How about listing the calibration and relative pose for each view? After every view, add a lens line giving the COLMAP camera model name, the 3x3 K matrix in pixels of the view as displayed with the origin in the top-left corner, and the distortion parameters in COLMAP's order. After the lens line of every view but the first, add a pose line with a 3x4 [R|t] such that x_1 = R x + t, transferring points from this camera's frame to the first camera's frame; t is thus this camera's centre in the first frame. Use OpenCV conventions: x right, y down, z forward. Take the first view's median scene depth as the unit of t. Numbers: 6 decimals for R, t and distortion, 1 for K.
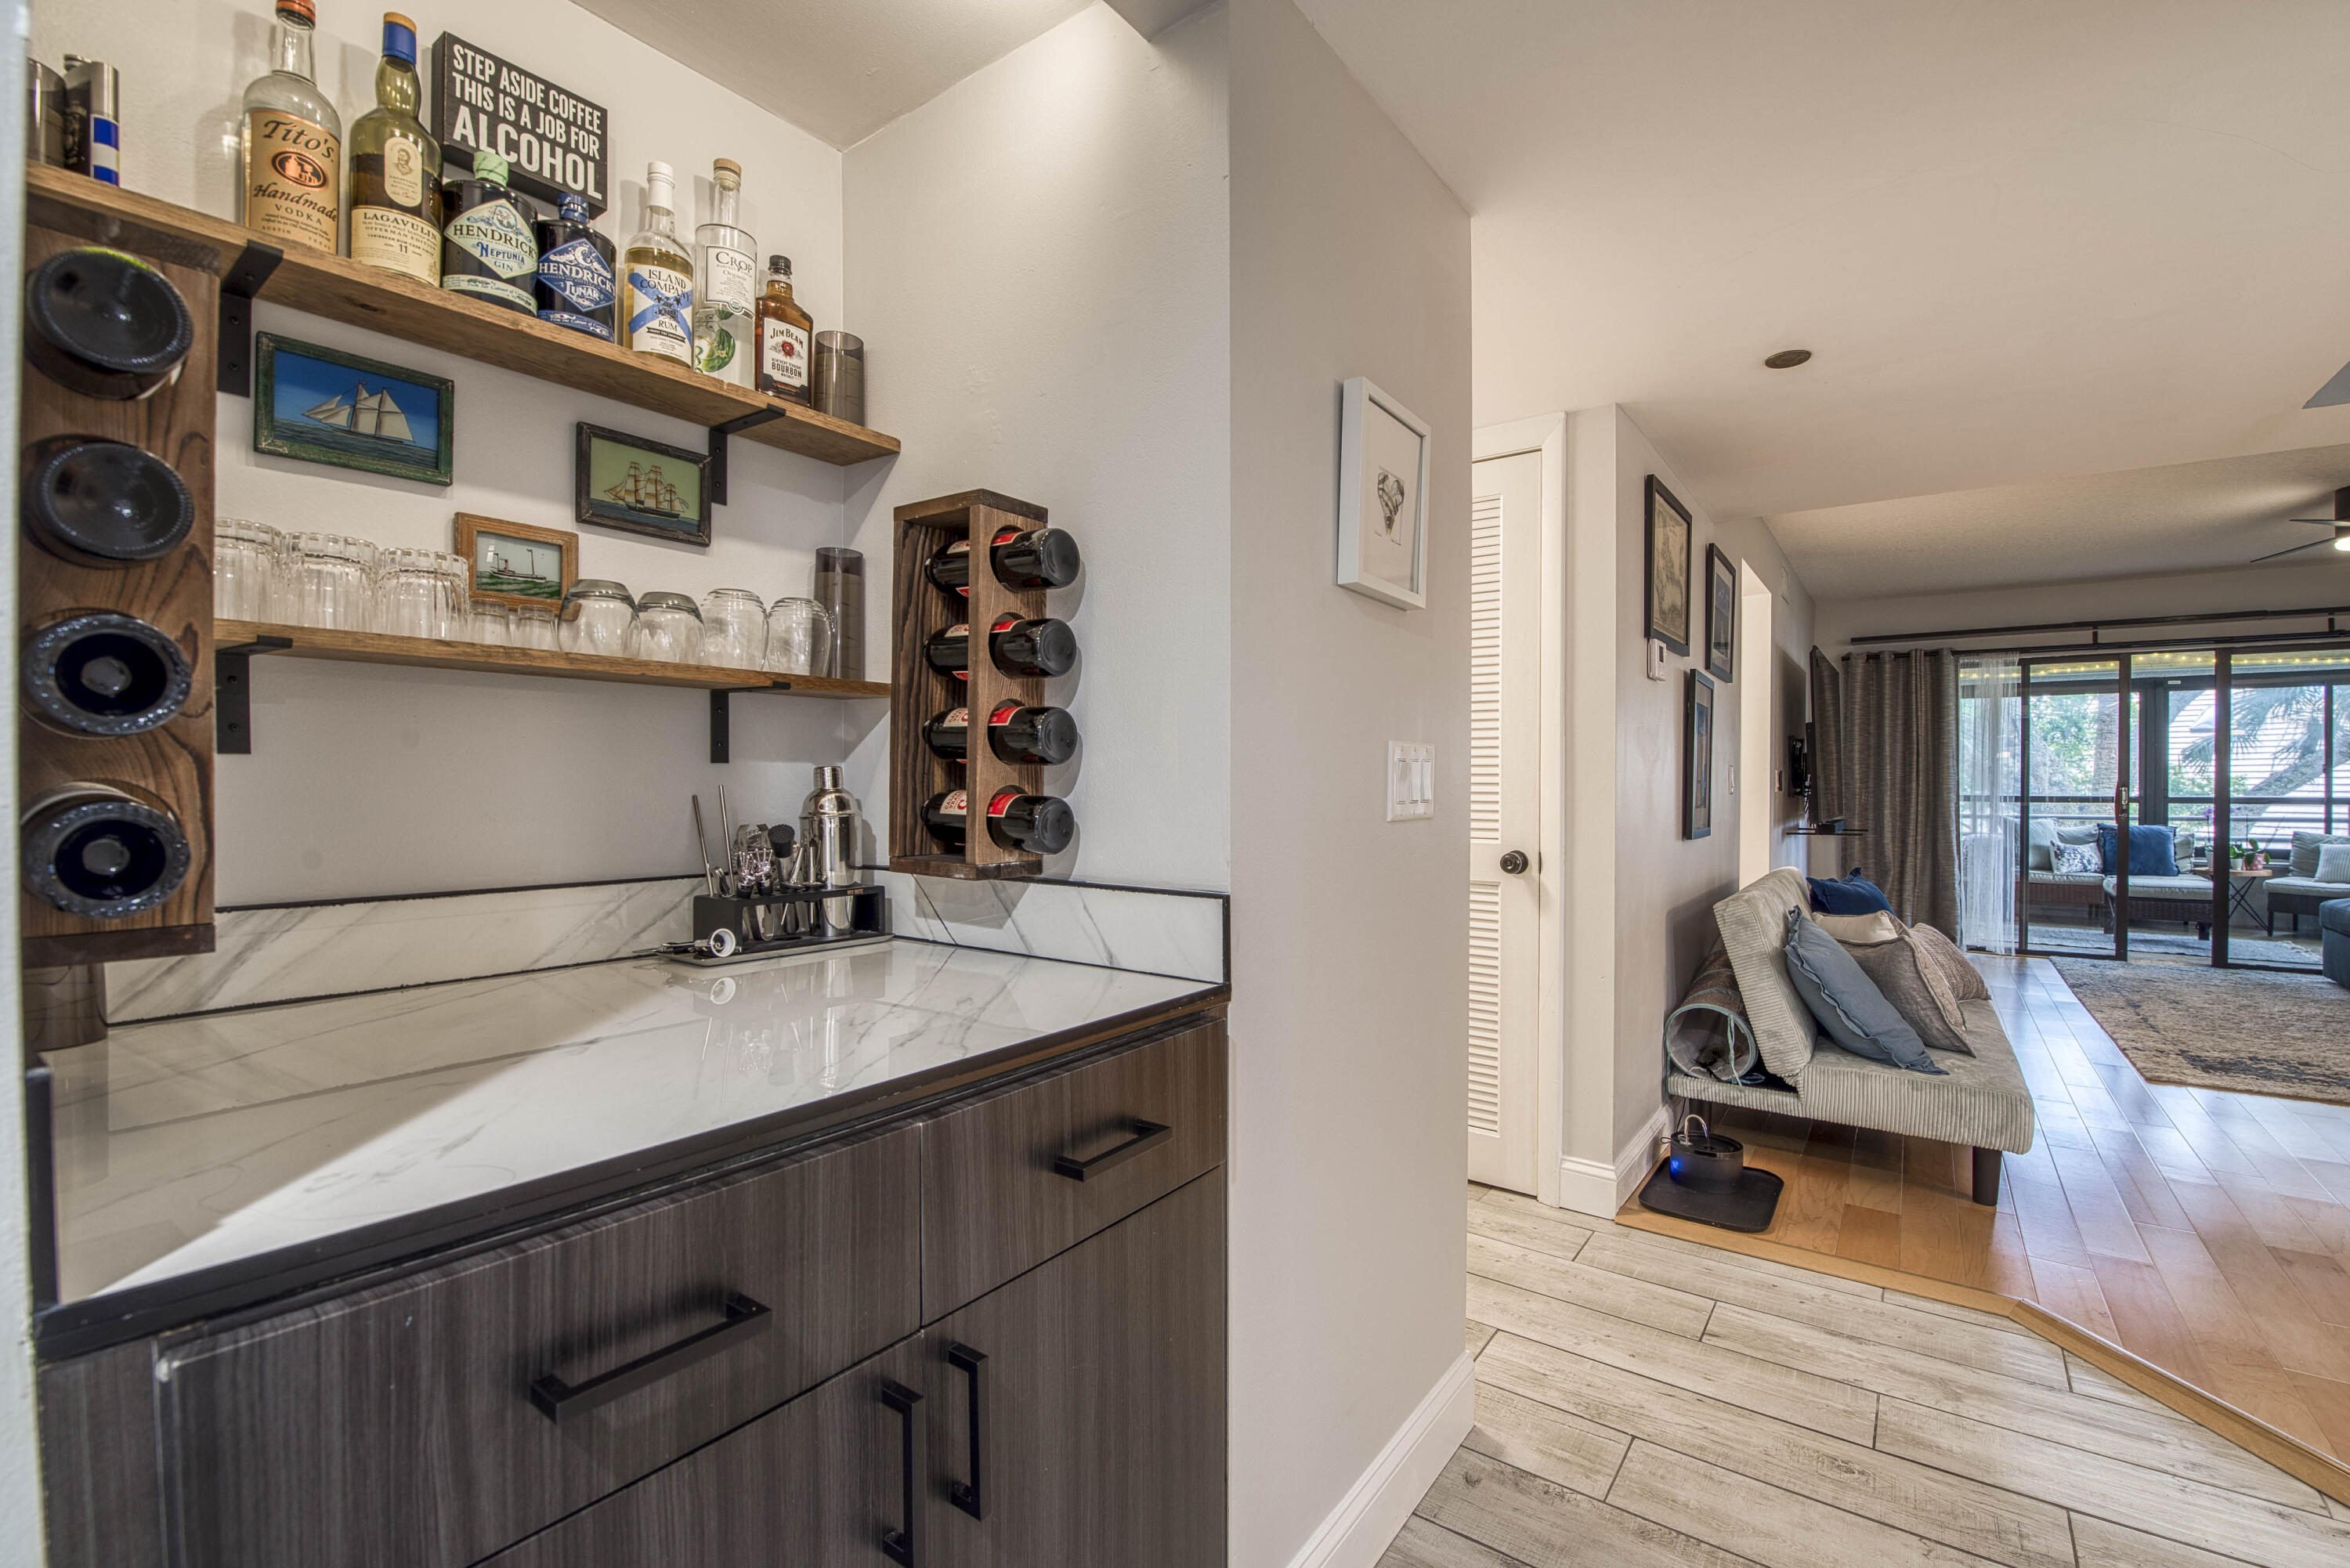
lens RADIAL K [[1008.6, 0, 1192.9], [0, 1008.6, 791.6], [0, 0, 1]] dist [-0.011830, -0.005033]
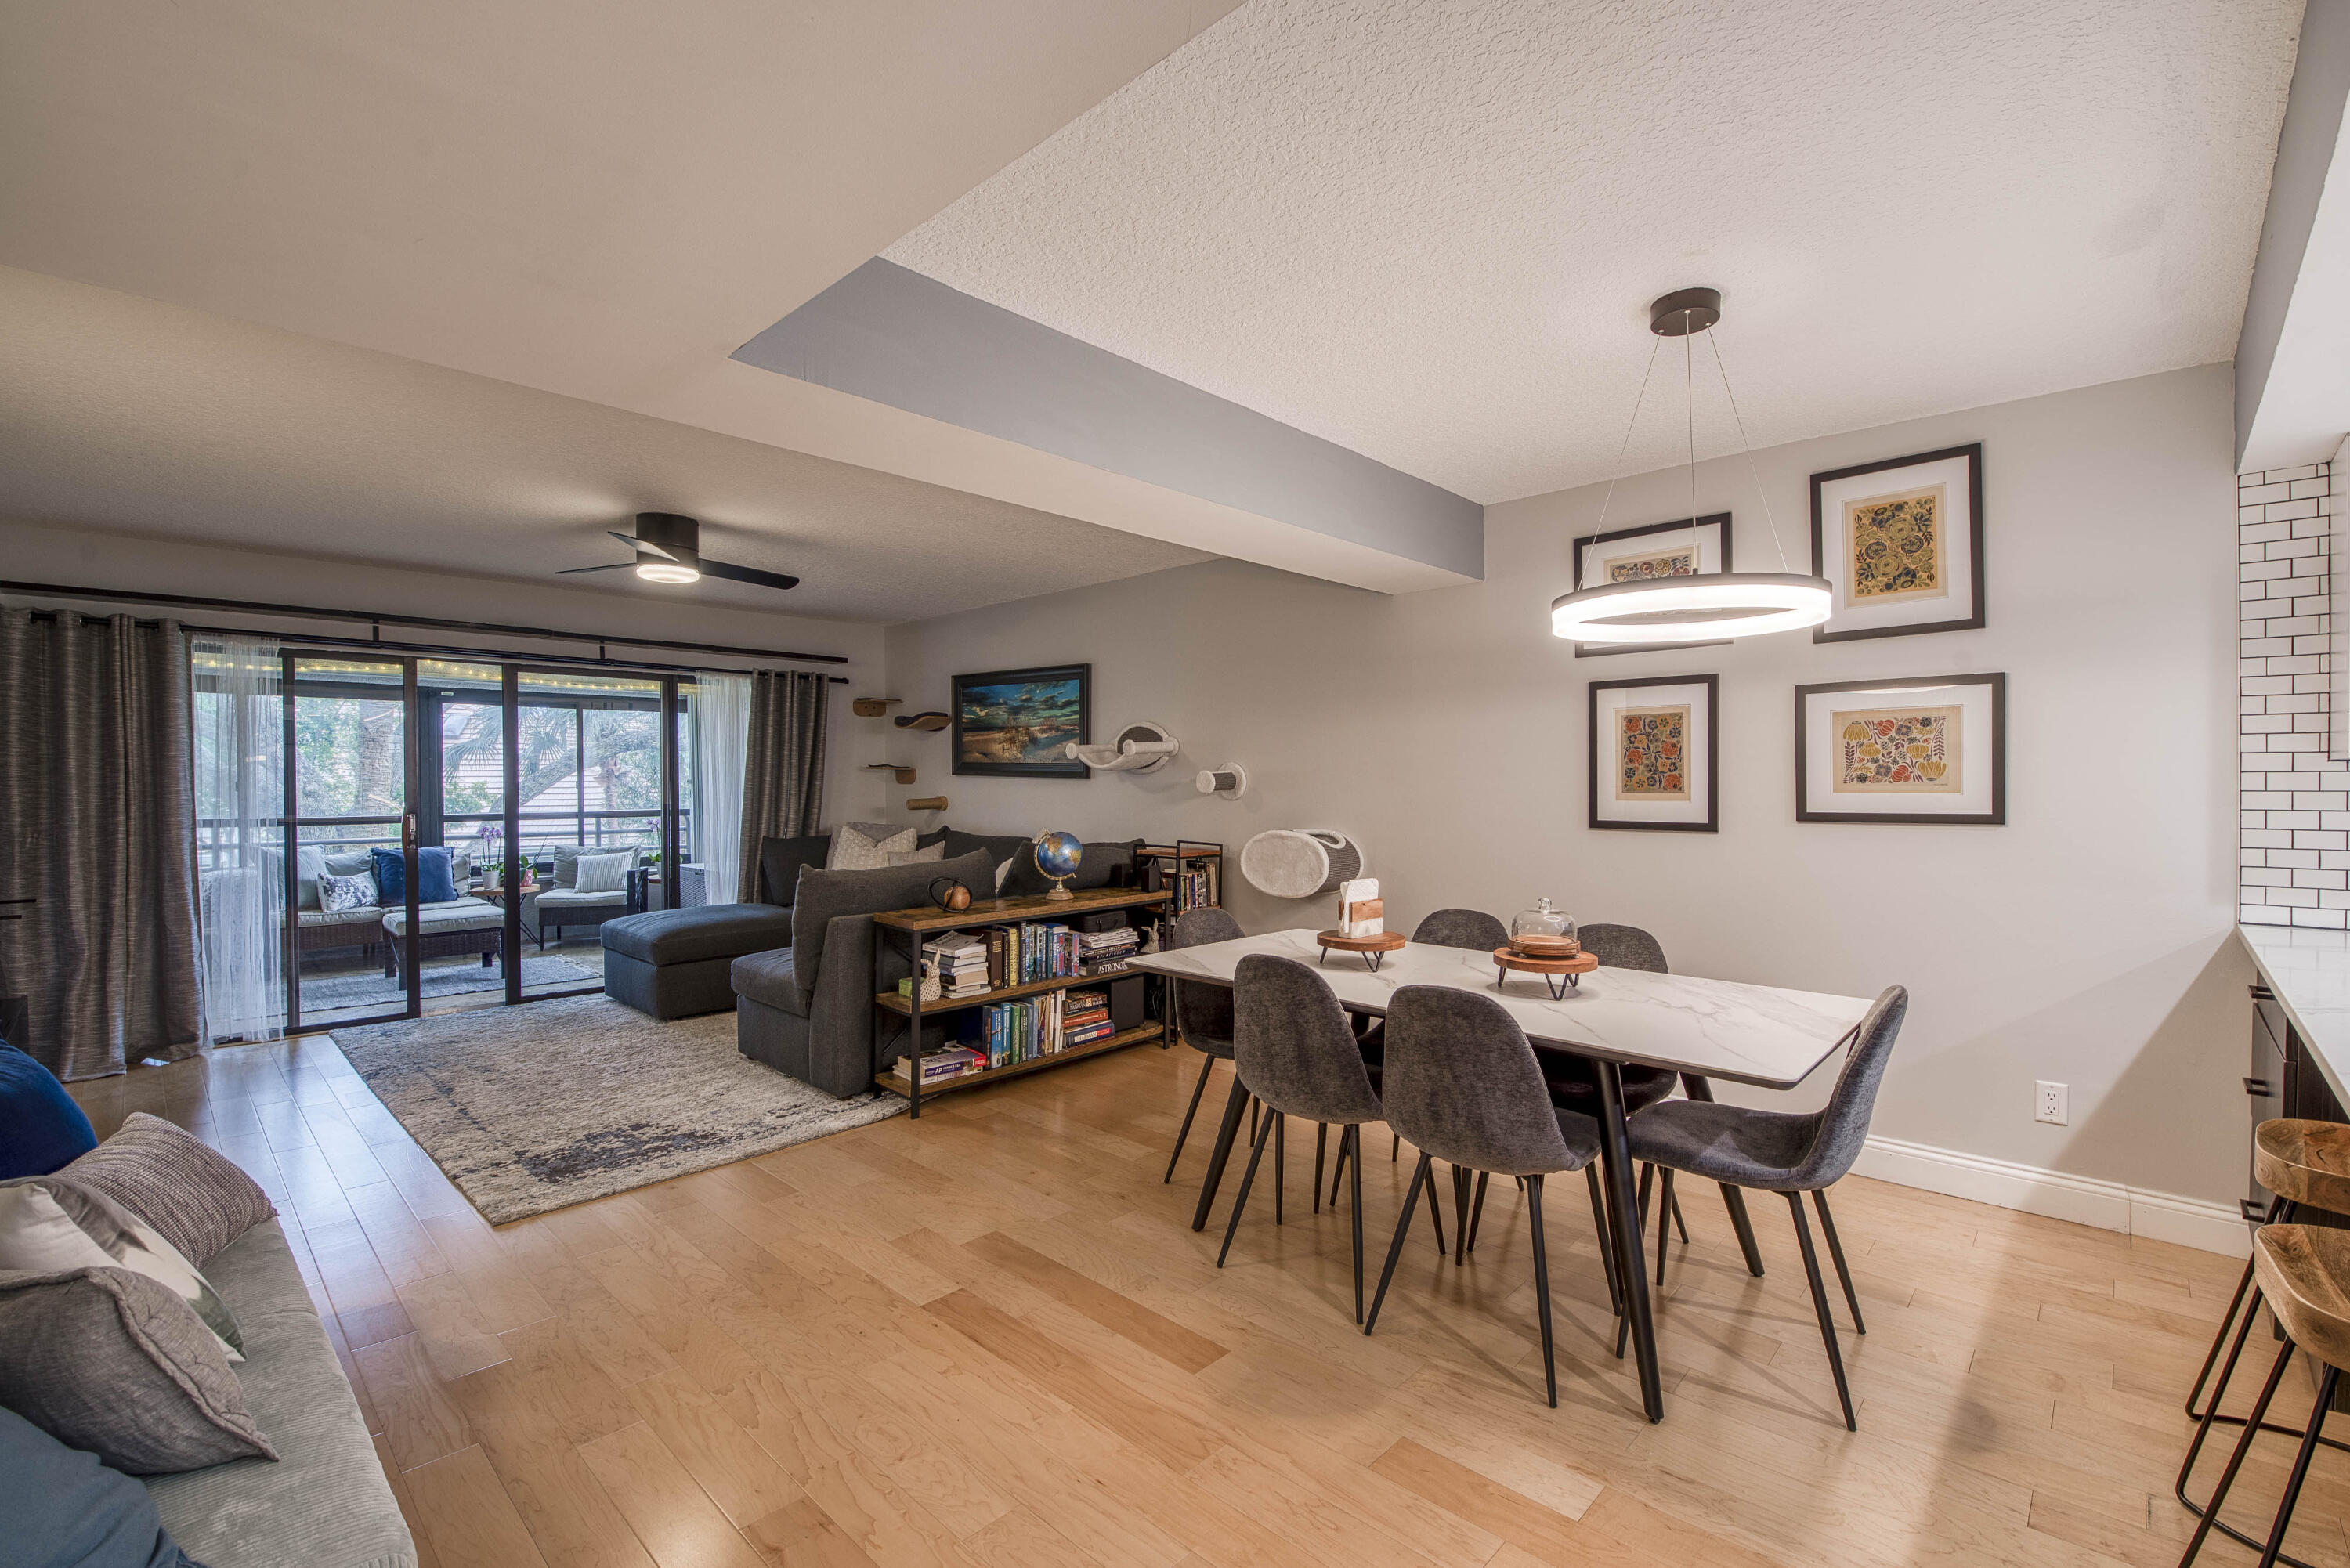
lens RADIAL K [[1008.6, 0, 1204.5], [0, 1008.6, 794.1], [0, 0, 1]] dist [-0.011830, -0.005033]
pose [[0.119042, -0.014974, 0.992776, 0.153272], [0.010049, 0.999853, 0.013876, -0.024281], [-0.992838, 0.008324, 0.119175, 0.204699]]
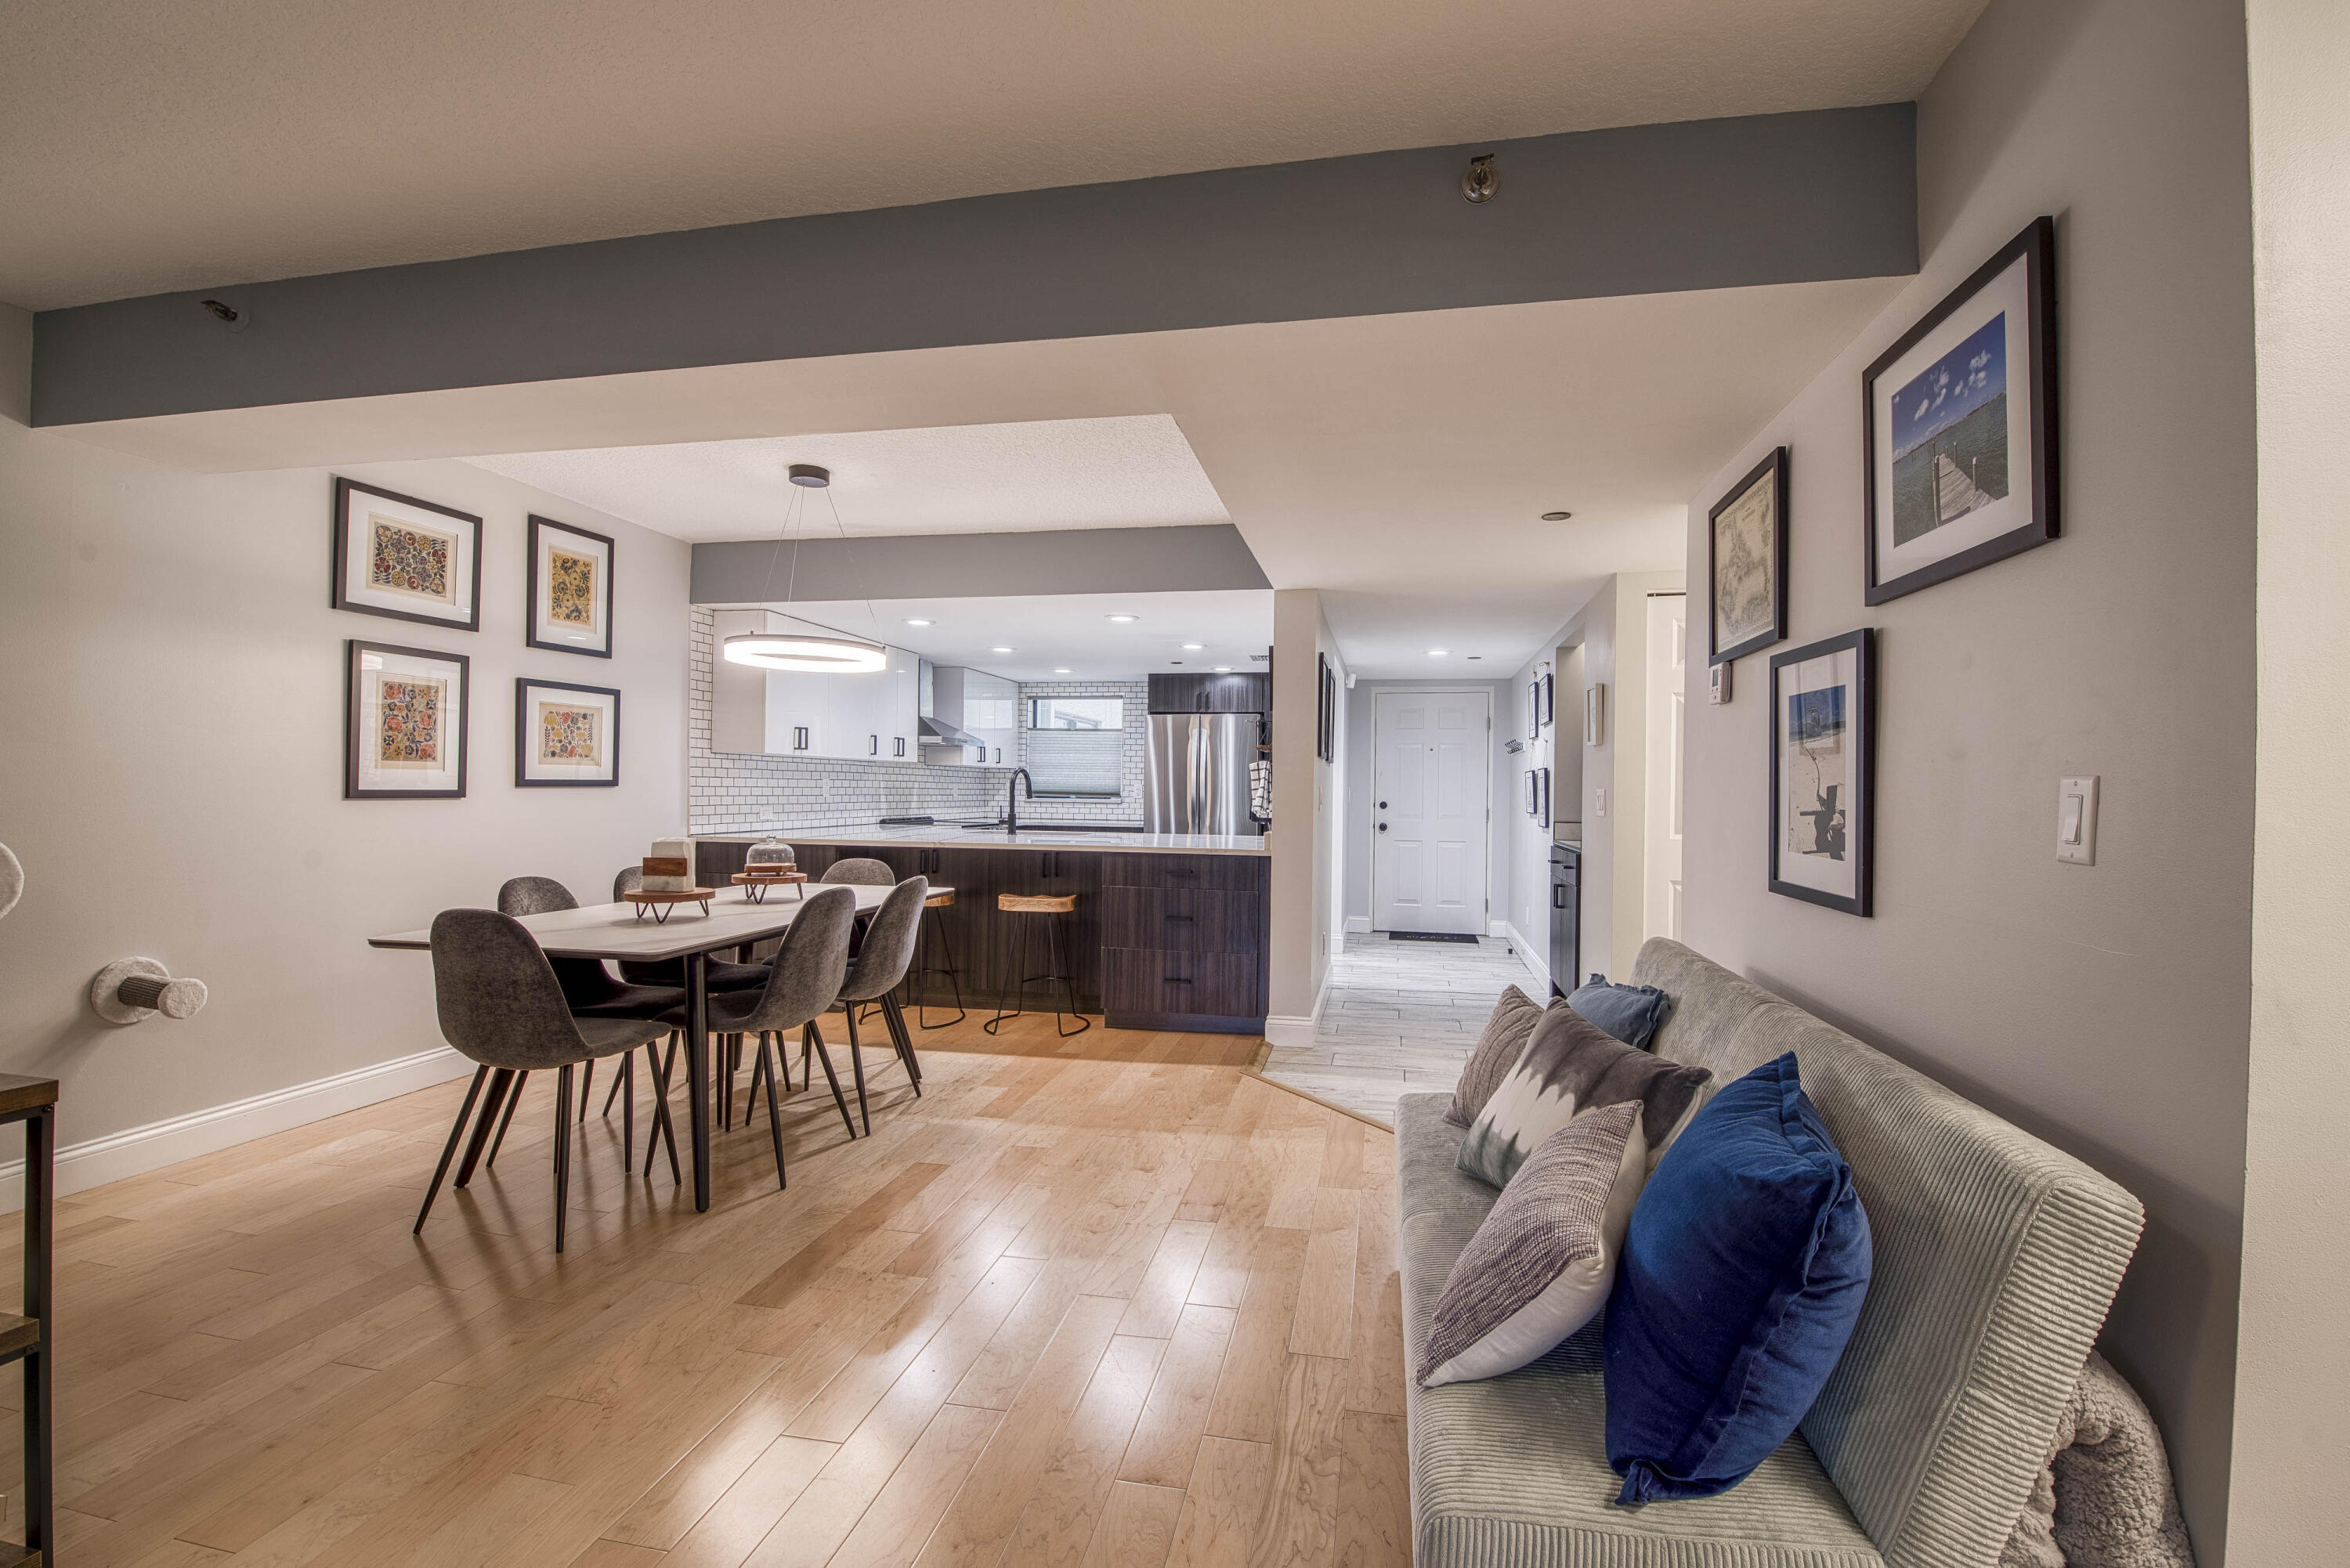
lens RADIAL K [[1008.6, 0, 1181.5], [0, 1008.6, 798.3], [0, 0, 1]] dist [-0.011830, -0.005033]
pose [[-0.909119, -0.010225, -0.416411, 0.563953], [-0.018914, 0.999681, 0.016746, -0.011975], [0.416107, 0.023100, -0.909022, 0.701808]]
